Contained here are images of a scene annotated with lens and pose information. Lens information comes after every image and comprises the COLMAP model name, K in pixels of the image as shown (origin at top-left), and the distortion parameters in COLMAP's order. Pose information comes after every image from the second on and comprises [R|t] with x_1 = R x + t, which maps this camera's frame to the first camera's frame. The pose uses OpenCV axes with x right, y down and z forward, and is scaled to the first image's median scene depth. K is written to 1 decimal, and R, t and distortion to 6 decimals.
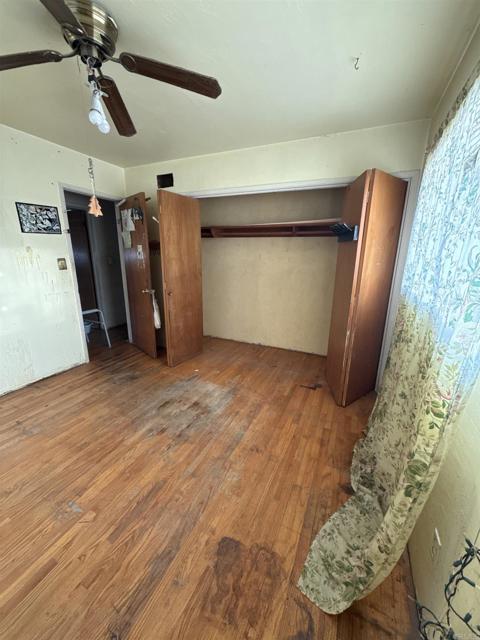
lens RADIAL K [[255.8, 0, 239.6], [0, 255.8, 322.2], [0, 0, 1]] dist [0.000910, 0.000044]
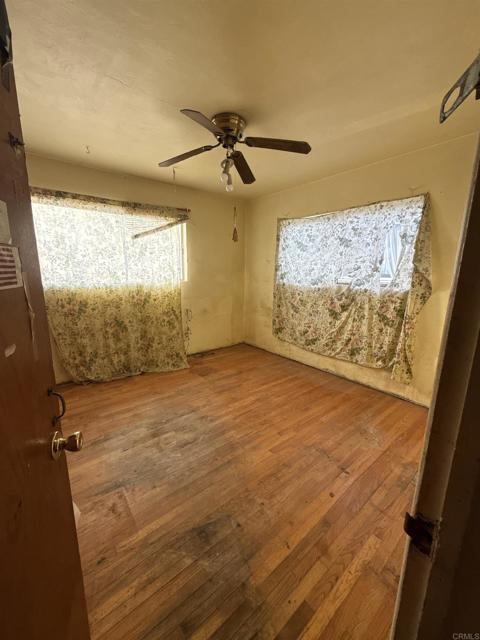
lens RADIAL K [[255.8, 0, 240.4], [0, 255.8, 321.4], [0, 0, 1]] dist [0.000910, 0.000044]
pose [[-0.901204, -0.111688, 0.418756, -0.864029], [0.085123, 0.901788, 0.423712, -0.430180], [-0.424953, 0.417497, -0.803188, 1.628417]]
